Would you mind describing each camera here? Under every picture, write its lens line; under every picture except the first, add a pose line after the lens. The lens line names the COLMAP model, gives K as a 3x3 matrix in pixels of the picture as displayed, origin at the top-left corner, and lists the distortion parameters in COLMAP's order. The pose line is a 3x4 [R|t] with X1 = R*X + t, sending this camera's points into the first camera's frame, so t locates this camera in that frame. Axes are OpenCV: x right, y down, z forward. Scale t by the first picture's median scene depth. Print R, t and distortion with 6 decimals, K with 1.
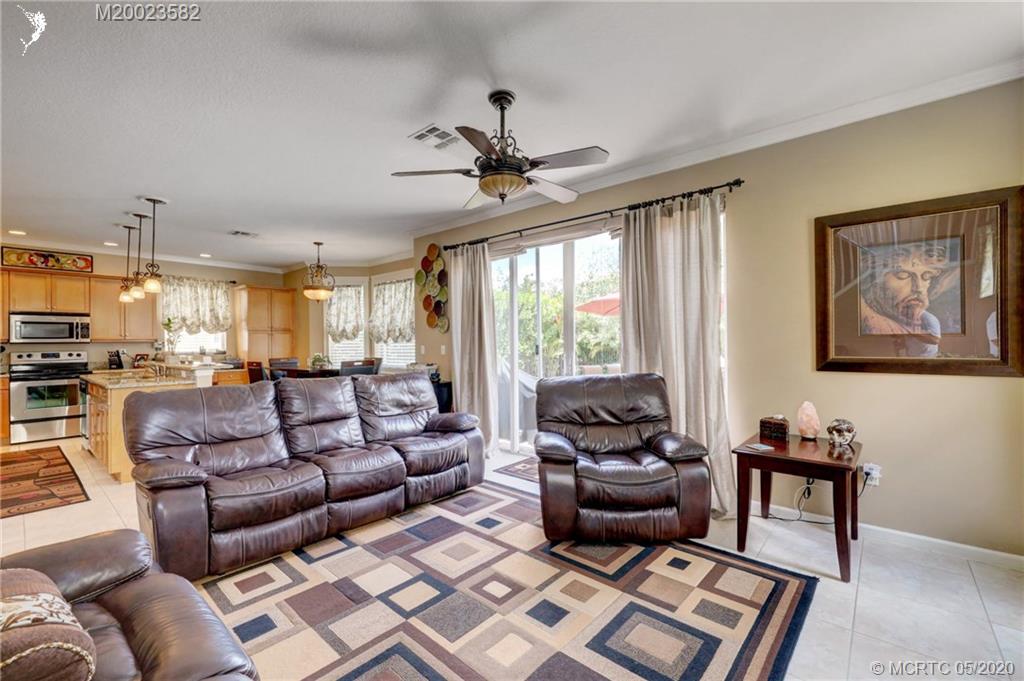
lens RADIAL K [[437.1, 0, 512.0], [0, 437.1, 340.5], [0, 0, 1]] dist [0.001546, 0.000107]
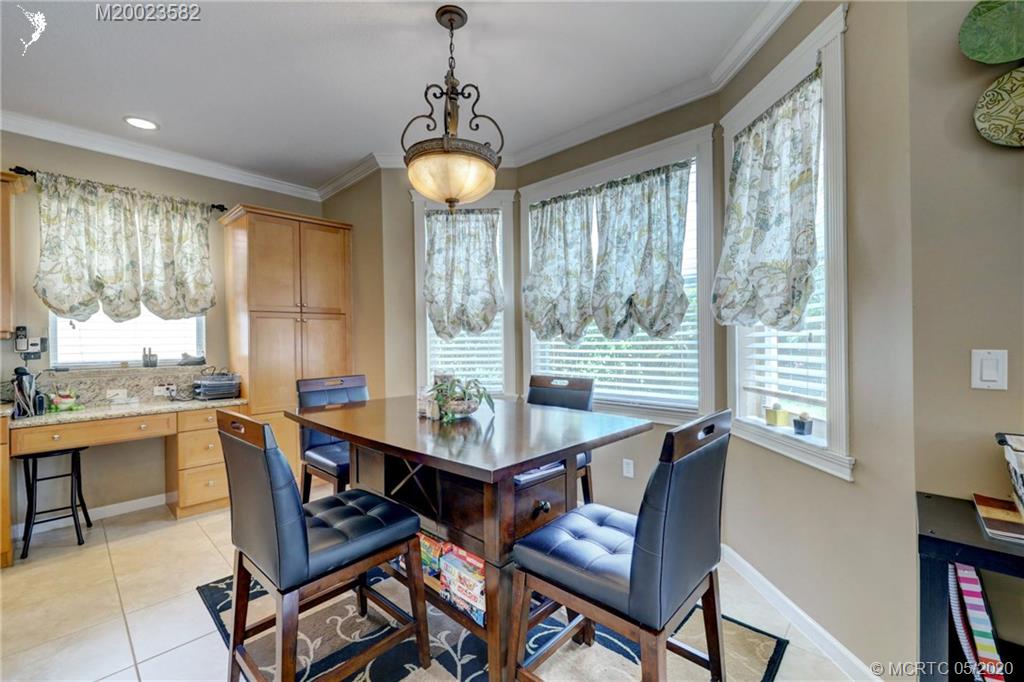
lens RADIAL K [[426.5, 0, 512.0], [0, 426.5, 341.0], [0, 0, 1]] dist [-0.000096, -0.000071]
pose [[0.999333, -0.003589, -0.036332, -0.325100], [0.003906, 0.999955, 0.008669, 0.004148], [0.036300, -0.008805, 0.999302, 0.581340]]
